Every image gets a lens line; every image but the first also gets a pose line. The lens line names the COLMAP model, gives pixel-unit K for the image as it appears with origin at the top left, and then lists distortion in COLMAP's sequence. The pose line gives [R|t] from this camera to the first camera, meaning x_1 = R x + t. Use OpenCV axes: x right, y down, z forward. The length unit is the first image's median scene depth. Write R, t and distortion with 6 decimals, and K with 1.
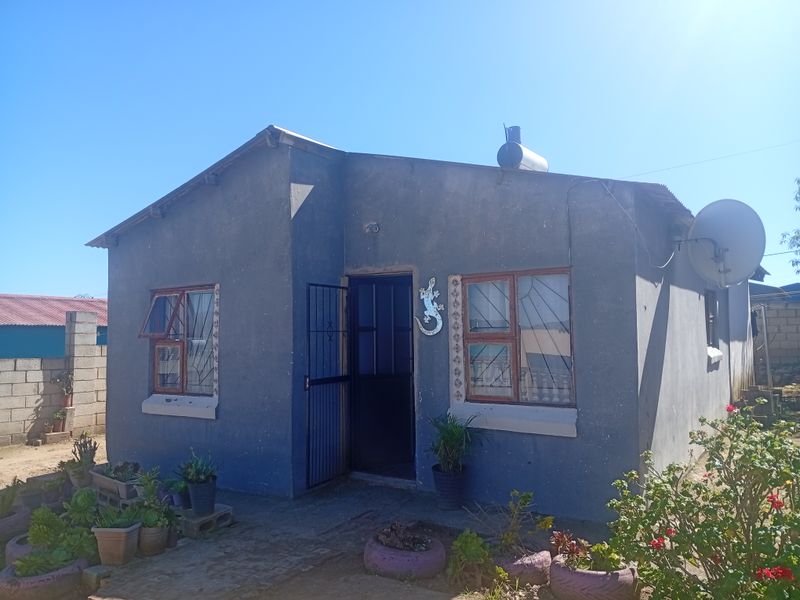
lens RADIAL K [[632.3, 0, 412.4], [0, 632.3, 300.7], [0, 0, 1]] dist [0.178795, -0.327072]
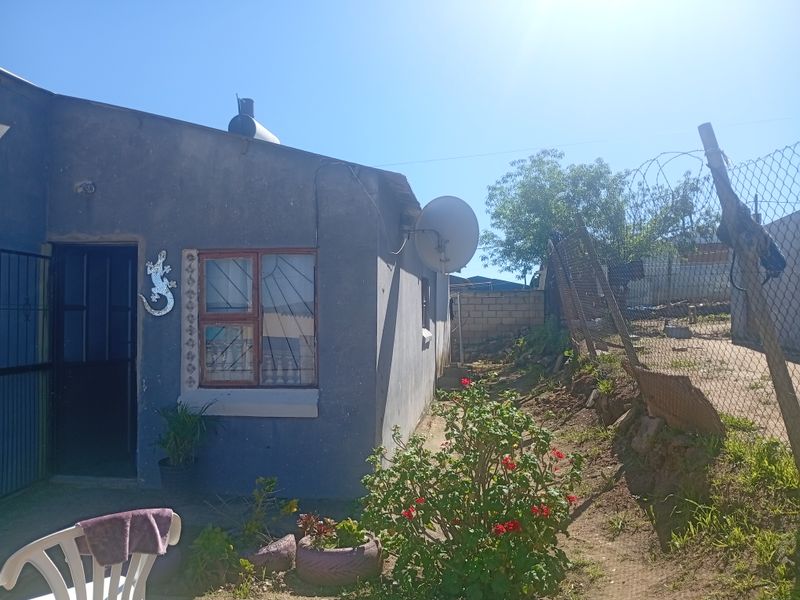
lens RADIAL K [[632.3, 0, 412.4], [0, 632.3, 300.7], [0, 0, 1]] dist [0.178795, -0.327072]
pose [[0.907156, 0.020792, 0.420281, -0.030441], [-0.031620, 0.999323, 0.018813, 0.005885], [-0.419605, -0.030356, 0.907199, 0.033132]]
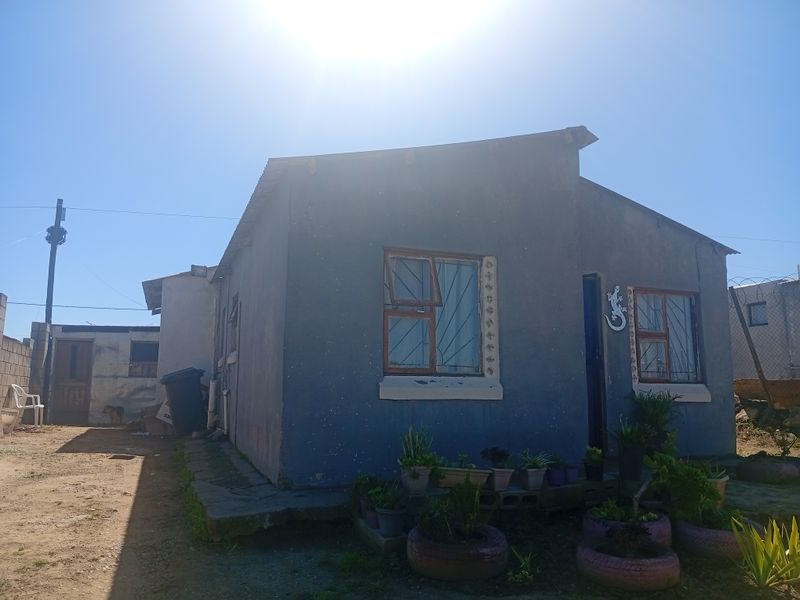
lens RADIAL K [[632.3, 0, 412.4], [0, 632.3, 300.7], [0, 0, 1]] dist [0.178795, -0.327072]
pose [[0.523715, 0.133172, 0.841420, -1.319206], [-0.060534, 0.991026, -0.119173, 0.179975], [-0.849740, 0.011478, 0.527077, 0.700698]]
